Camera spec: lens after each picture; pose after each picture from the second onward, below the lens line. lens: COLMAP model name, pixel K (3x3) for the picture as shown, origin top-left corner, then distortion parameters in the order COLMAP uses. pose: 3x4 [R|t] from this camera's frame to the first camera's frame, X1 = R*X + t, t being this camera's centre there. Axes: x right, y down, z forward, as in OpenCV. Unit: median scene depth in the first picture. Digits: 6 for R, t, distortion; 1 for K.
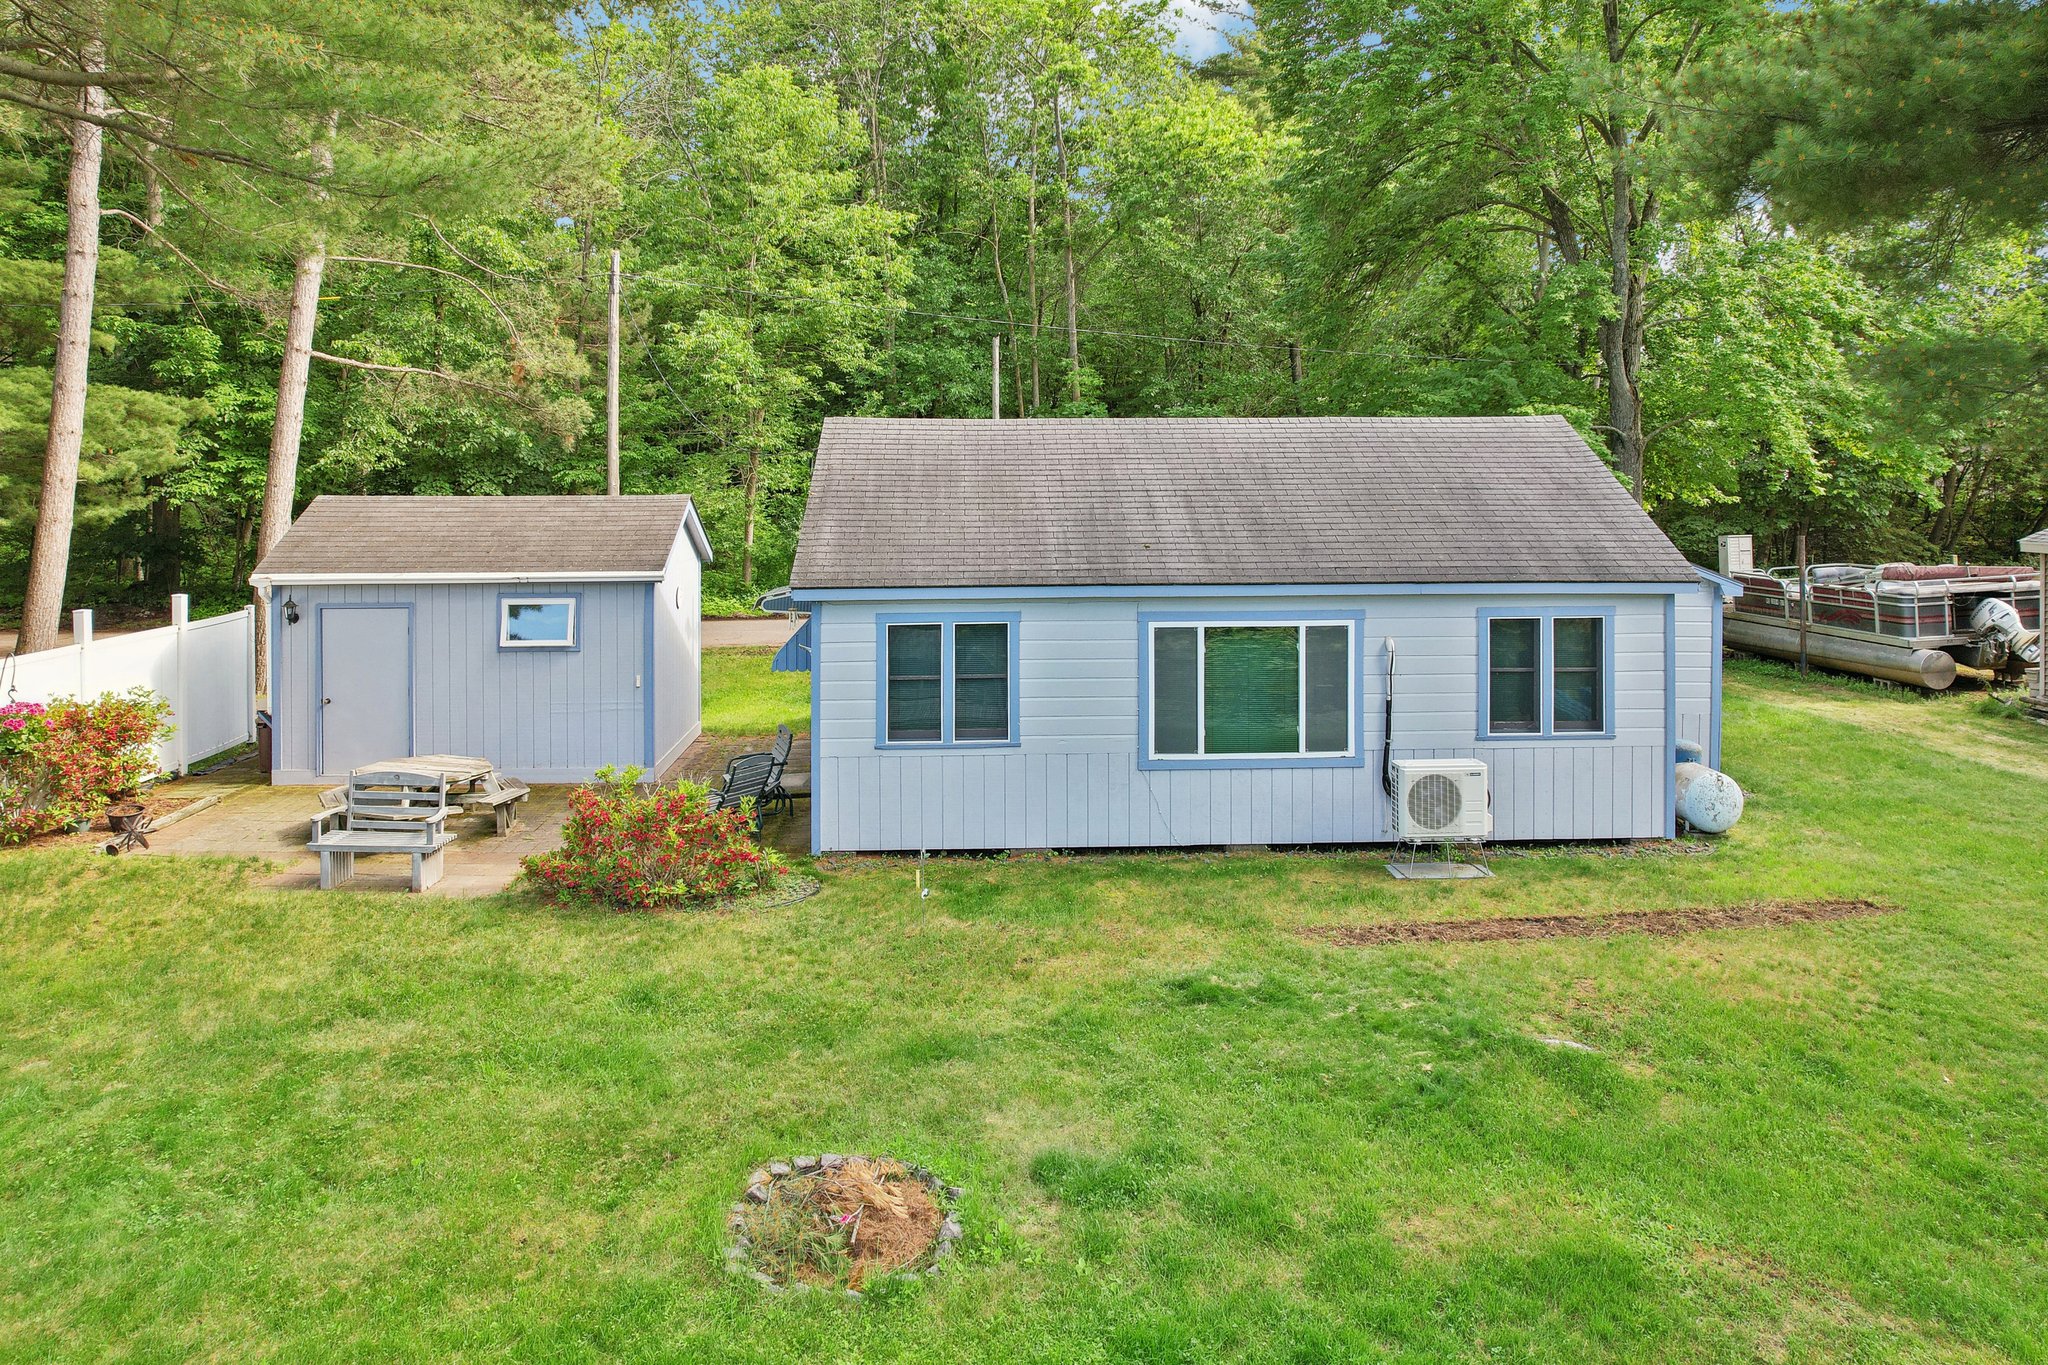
lens RADIAL K [[1302.1, 0, 934.2], [0, 1302.1, 582.1], [0, 0, 1]] dist [-0.060238, 0.044220]
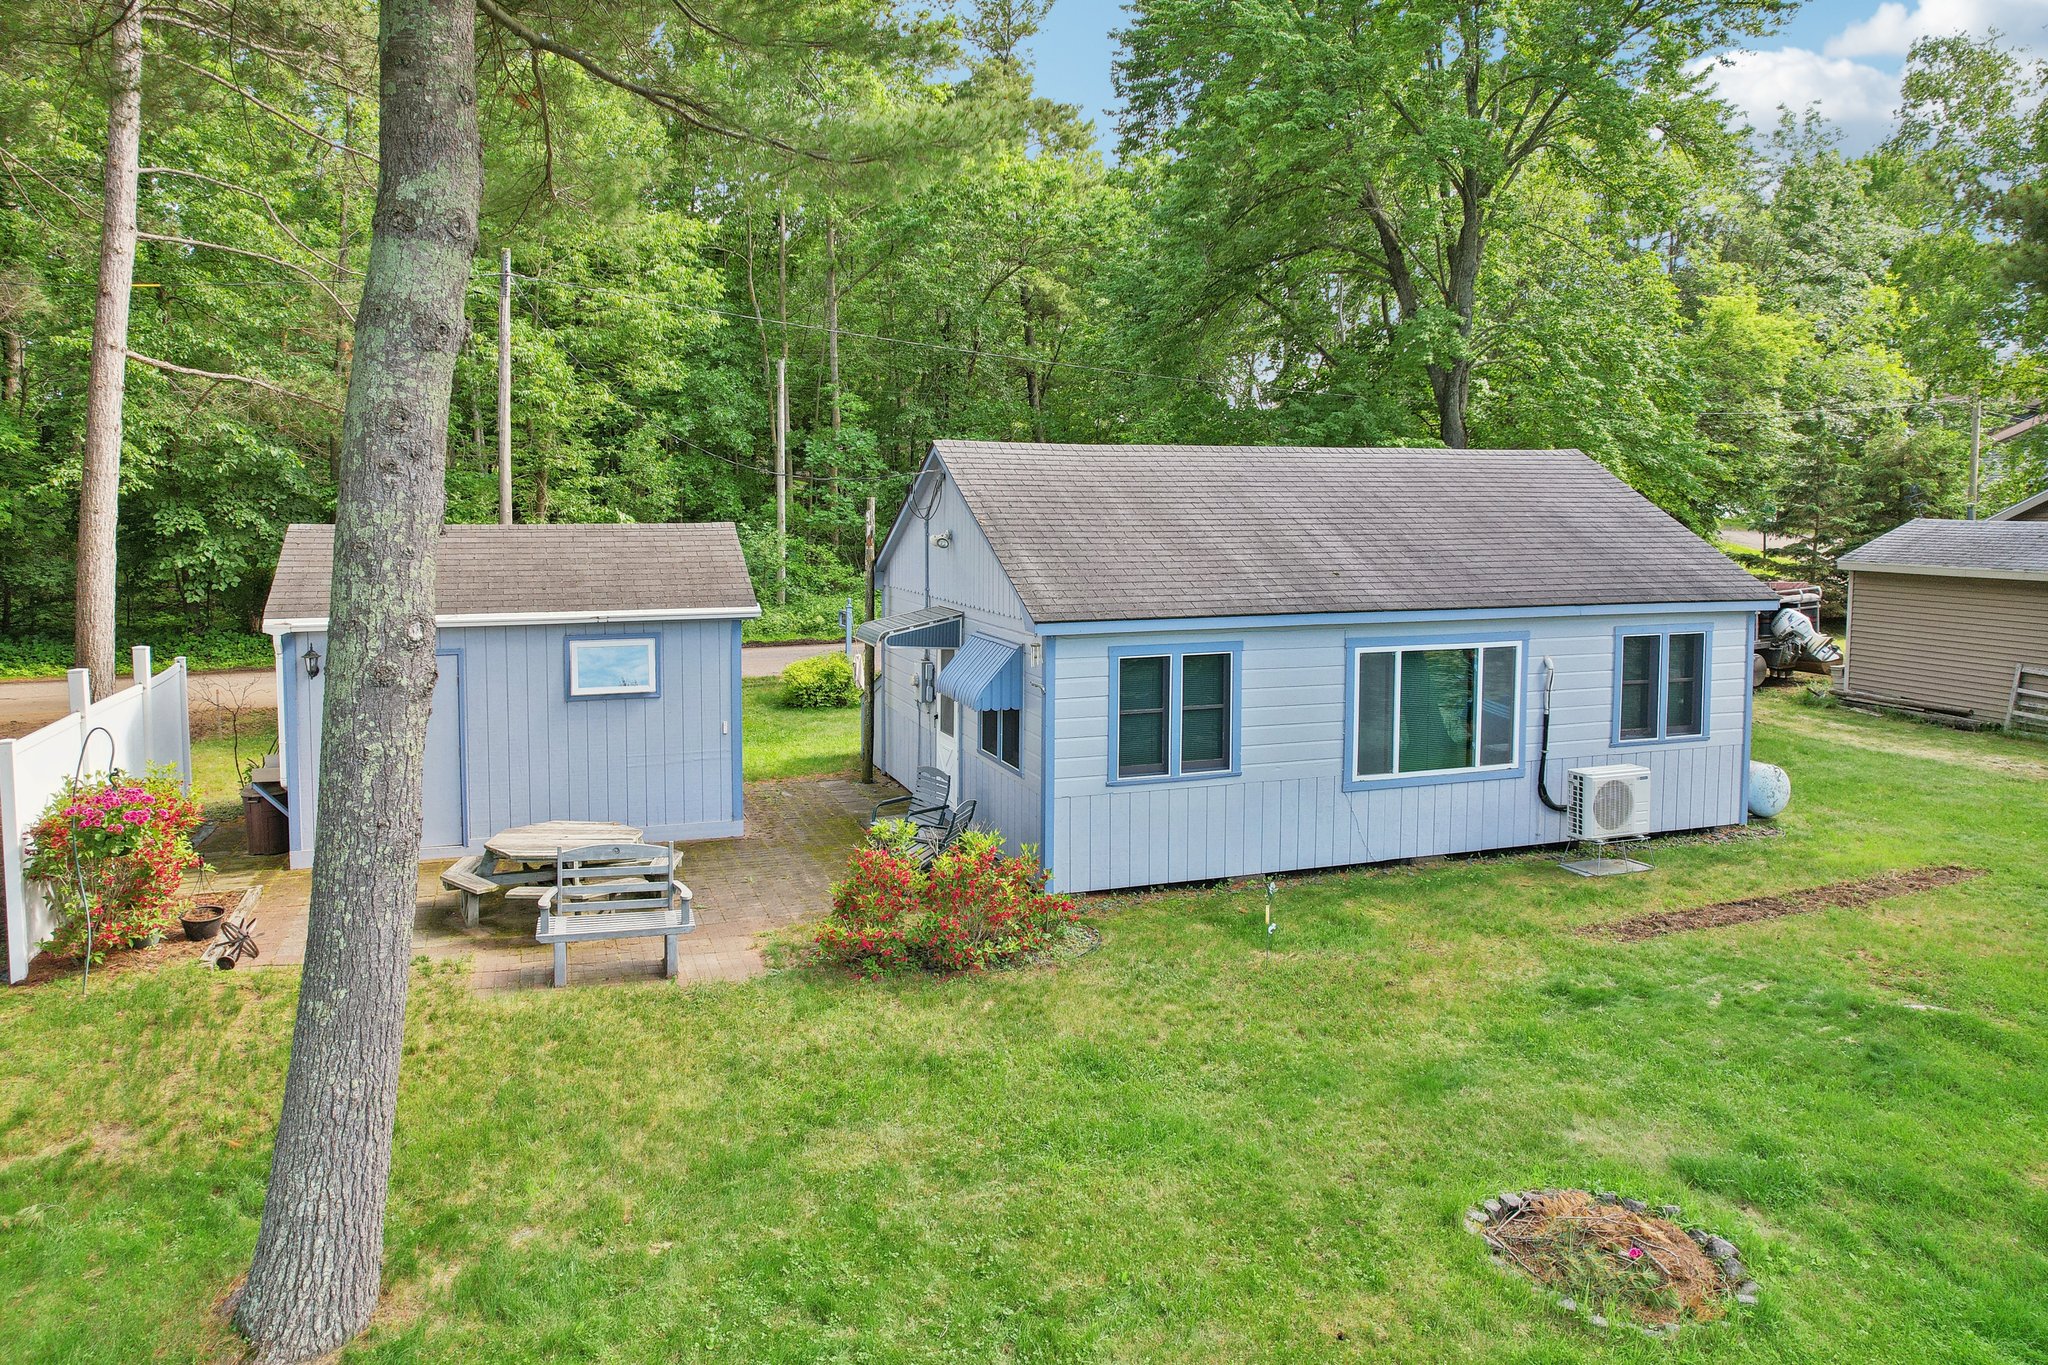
lens RADIAL K [[1302.1, 0, 967.2], [0, 1302.1, 662.7], [0, 0, 1]] dist [-0.060238, 0.044220]
pose [[0.960472, -0.030921, 0.276655, -0.410263], [0.019201, 0.998804, 0.044970, -0.009300], [-0.277714, -0.037881, 0.959917, 0.101482]]
